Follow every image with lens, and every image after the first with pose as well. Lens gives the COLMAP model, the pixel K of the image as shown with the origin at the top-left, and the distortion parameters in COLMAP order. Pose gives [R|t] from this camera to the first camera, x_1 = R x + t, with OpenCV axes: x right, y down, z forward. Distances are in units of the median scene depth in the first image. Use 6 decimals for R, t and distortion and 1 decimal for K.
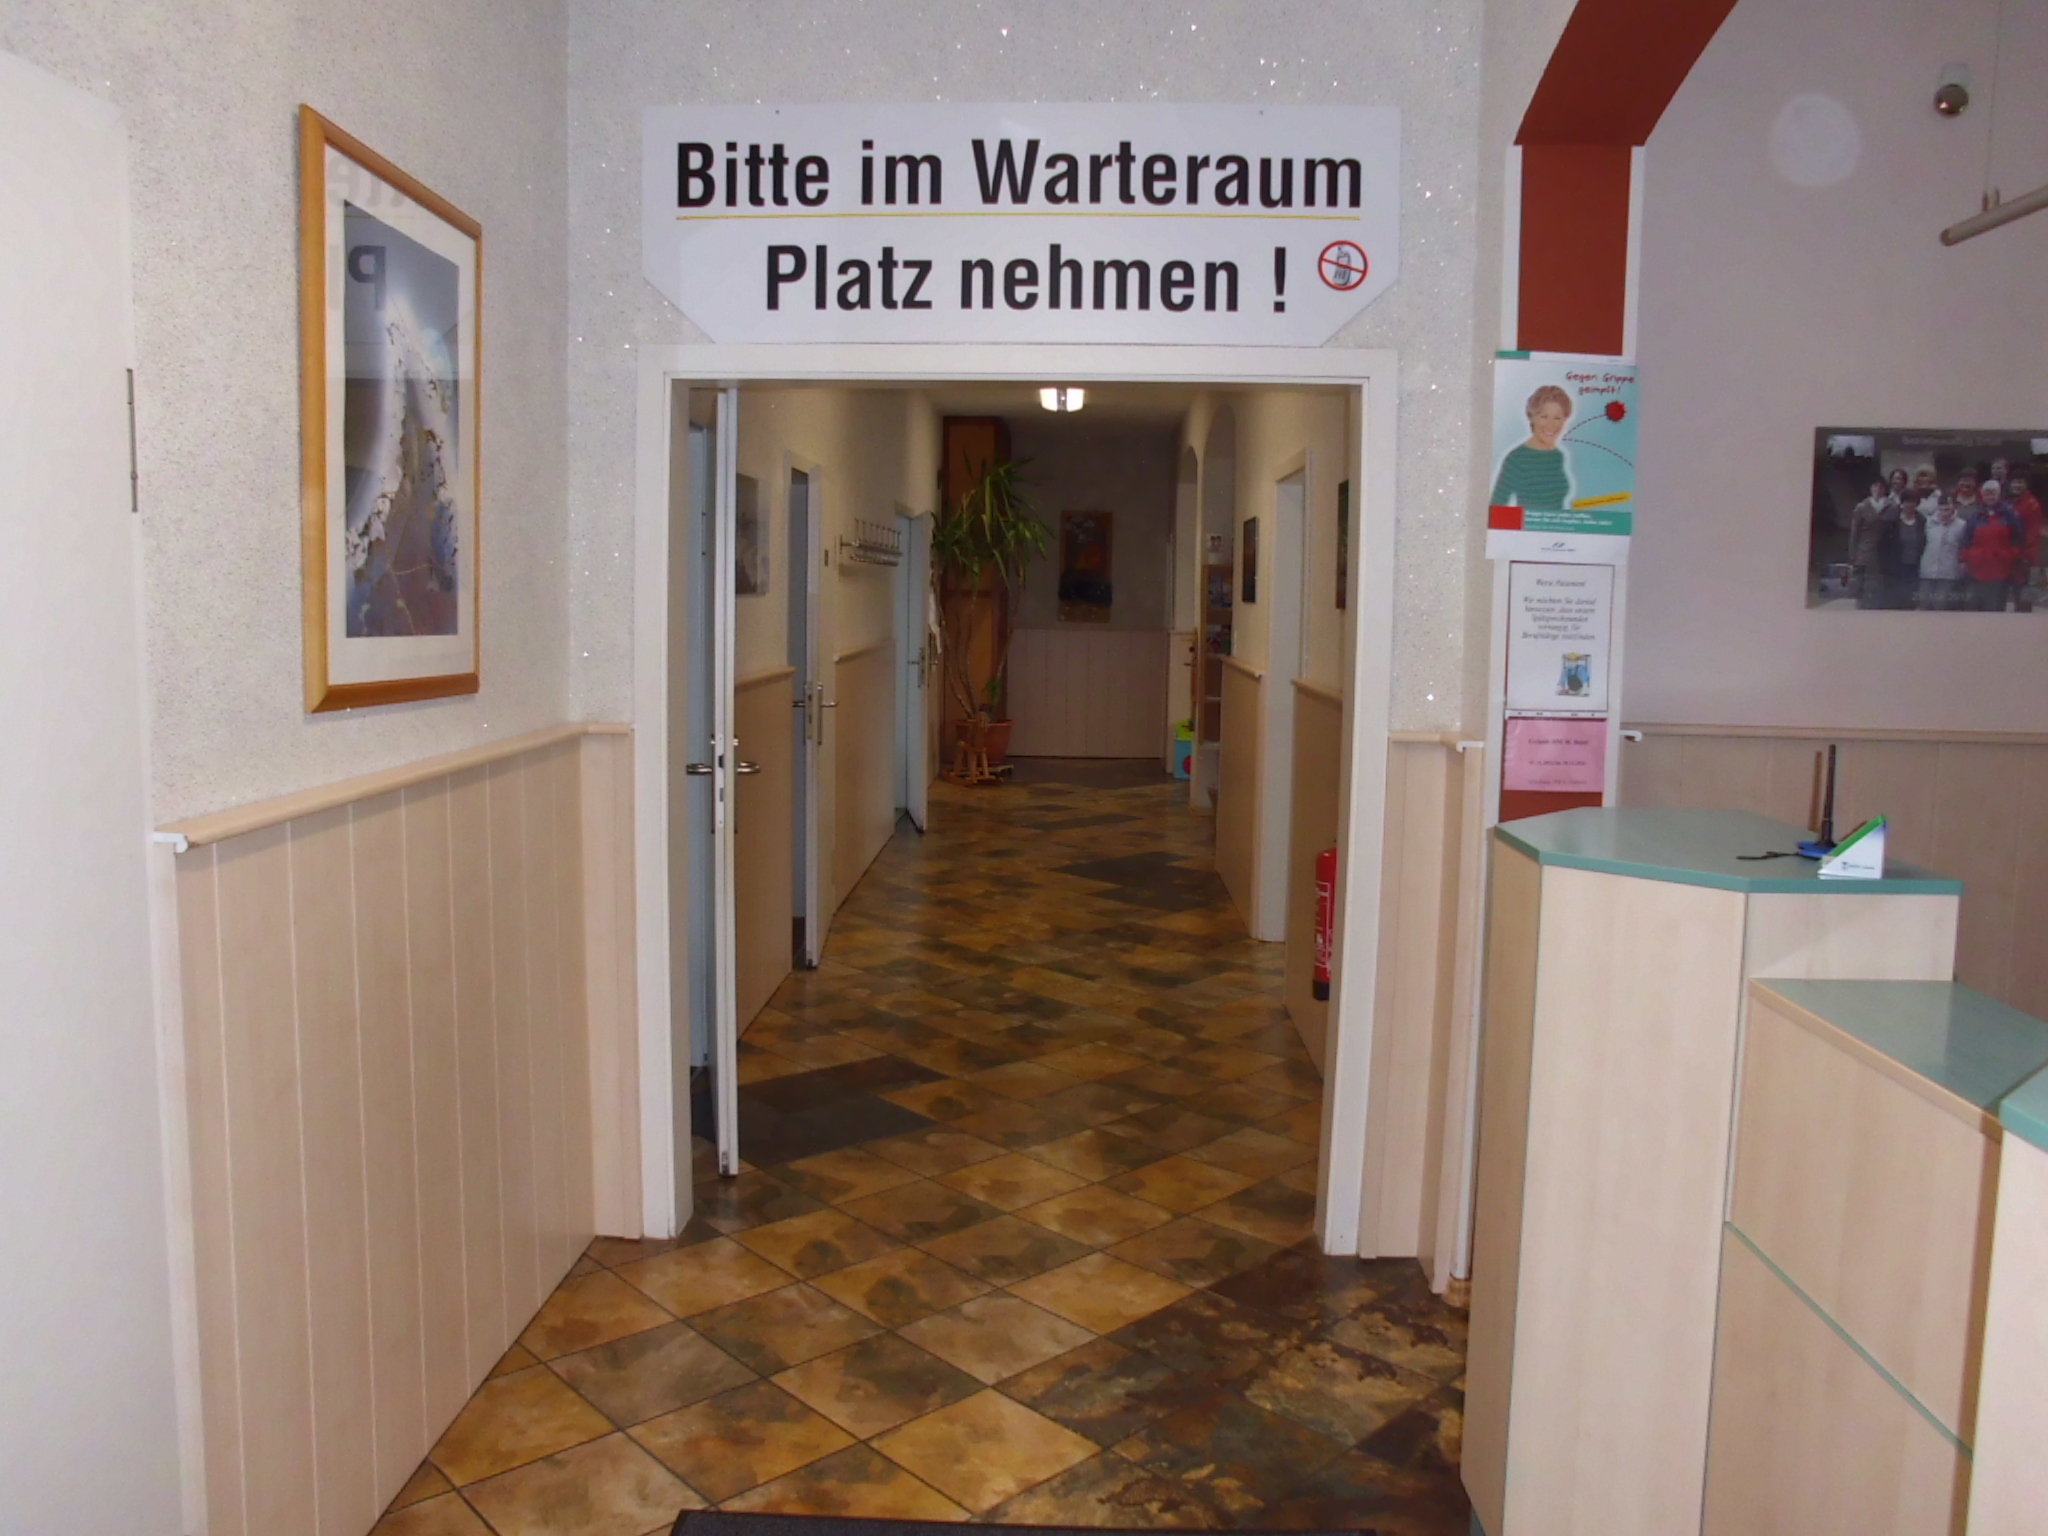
lens RADIAL K [[1564.3, 0, 1025.3], [0, 1564.3, 763.1], [0, 0, 1]] dist [-0.011348, 0.001131]
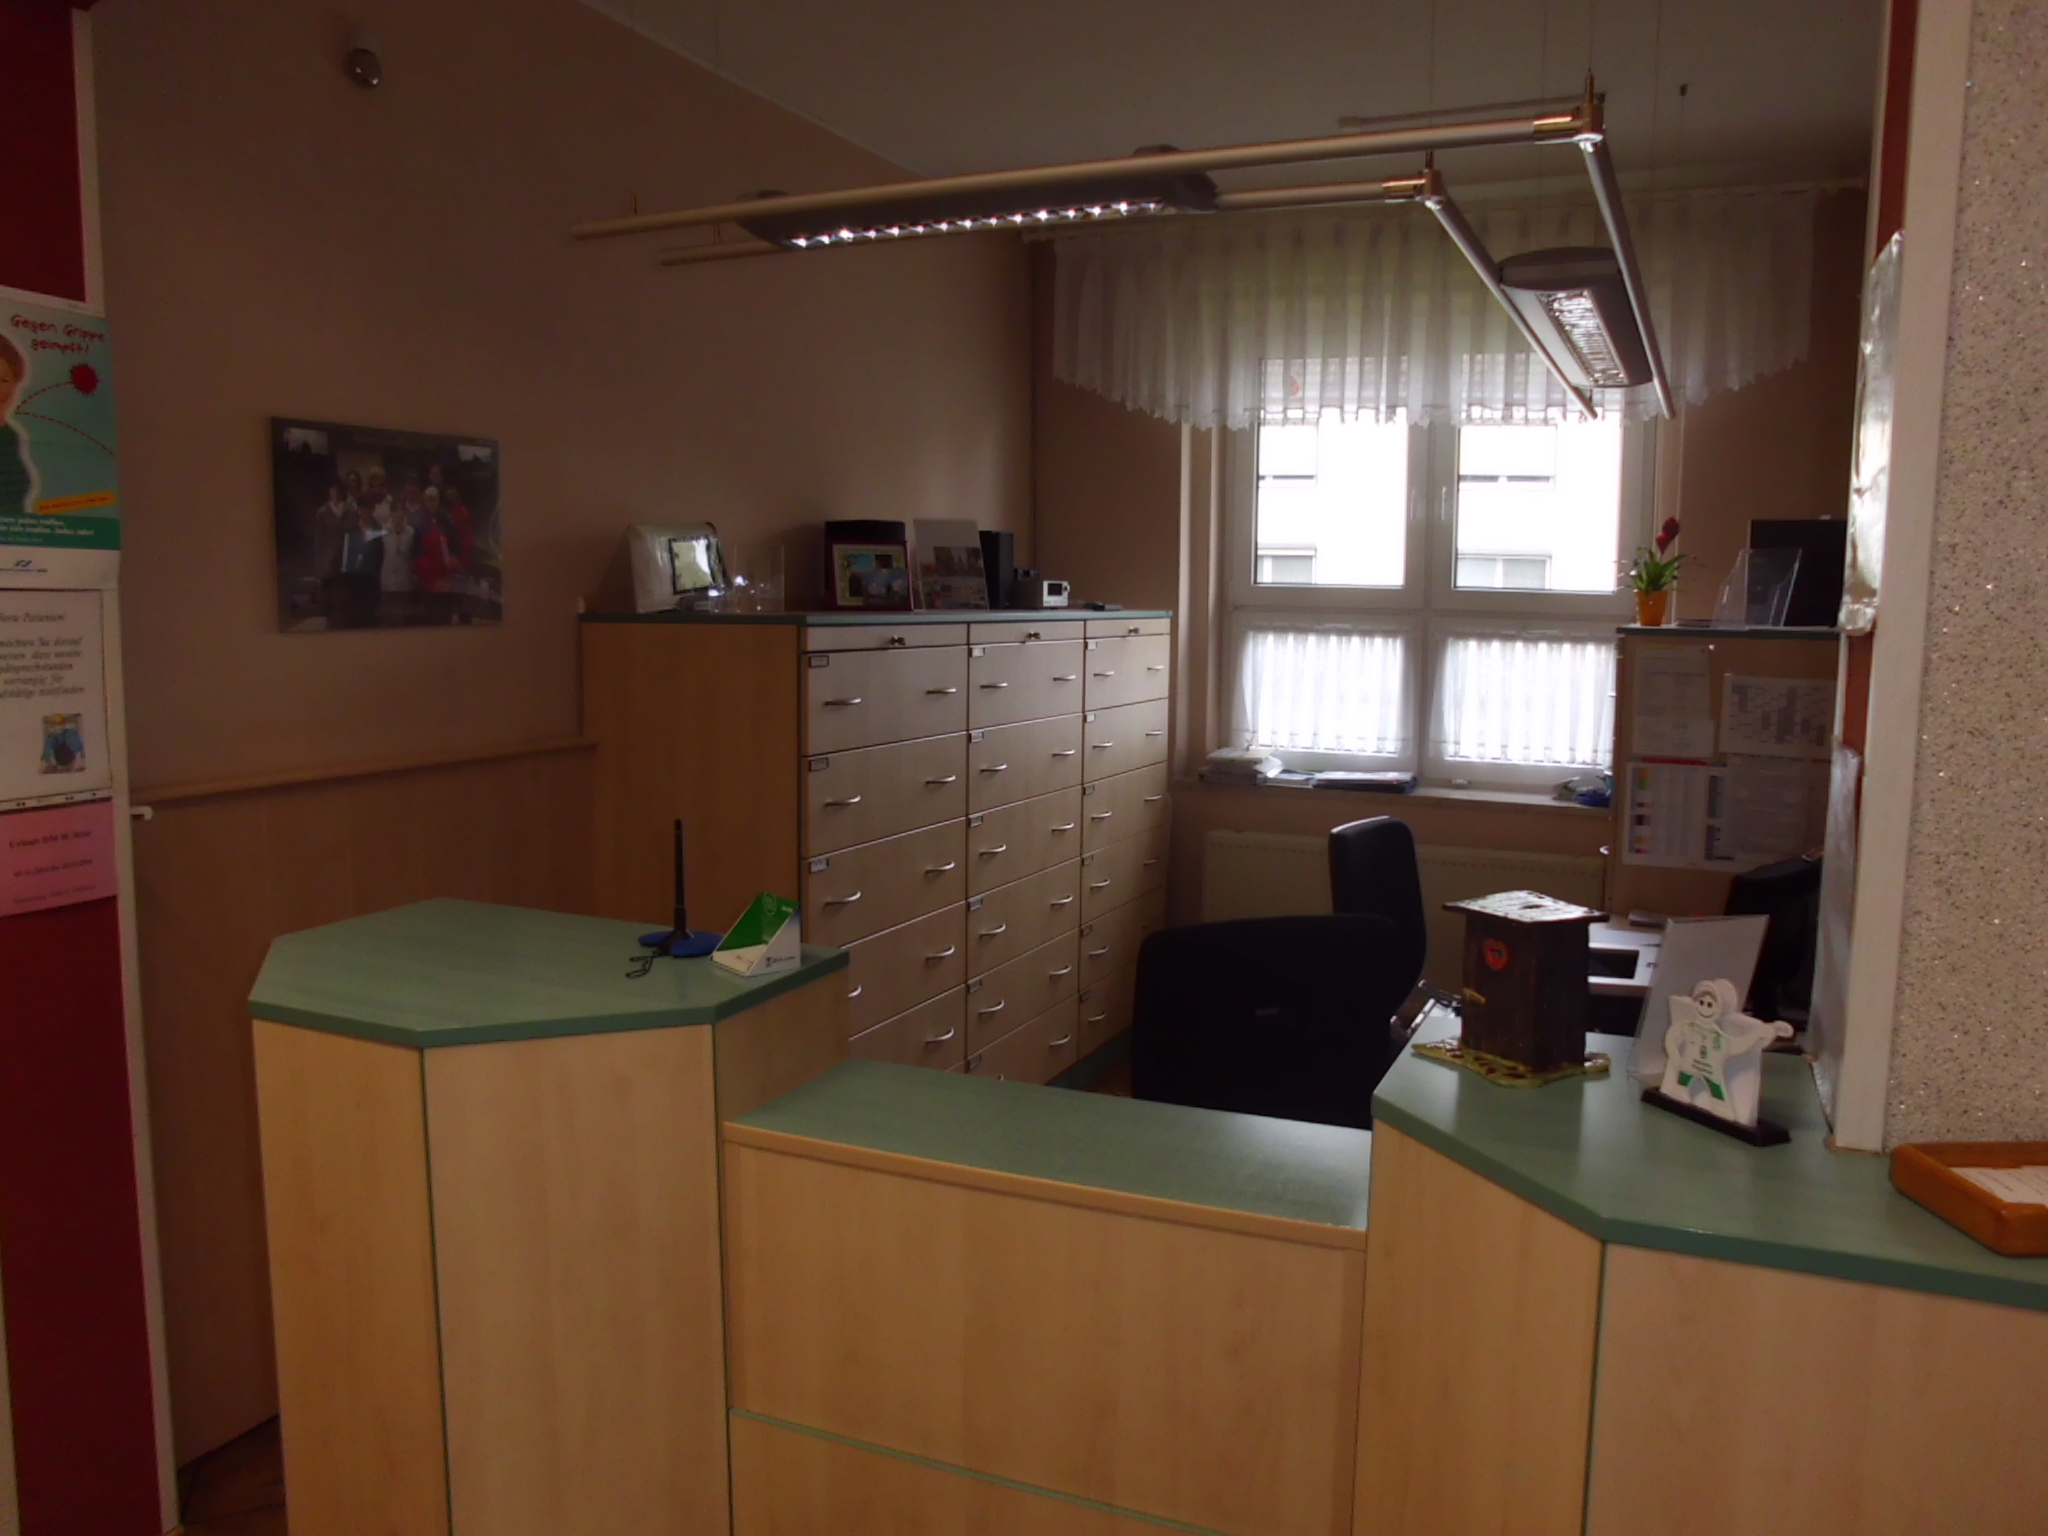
lens RADIAL K [[1564.3, 0, 1020.5], [0, 1564.3, 778.4], [0, 0, 1]] dist [-0.011348, 0.001131]
pose [[0.392278, -0.134661, 0.909937, -0.128902], [0.100970, 0.989552, 0.102915, -0.069915], [-0.914288, 0.051505, 0.401776, 0.311304]]
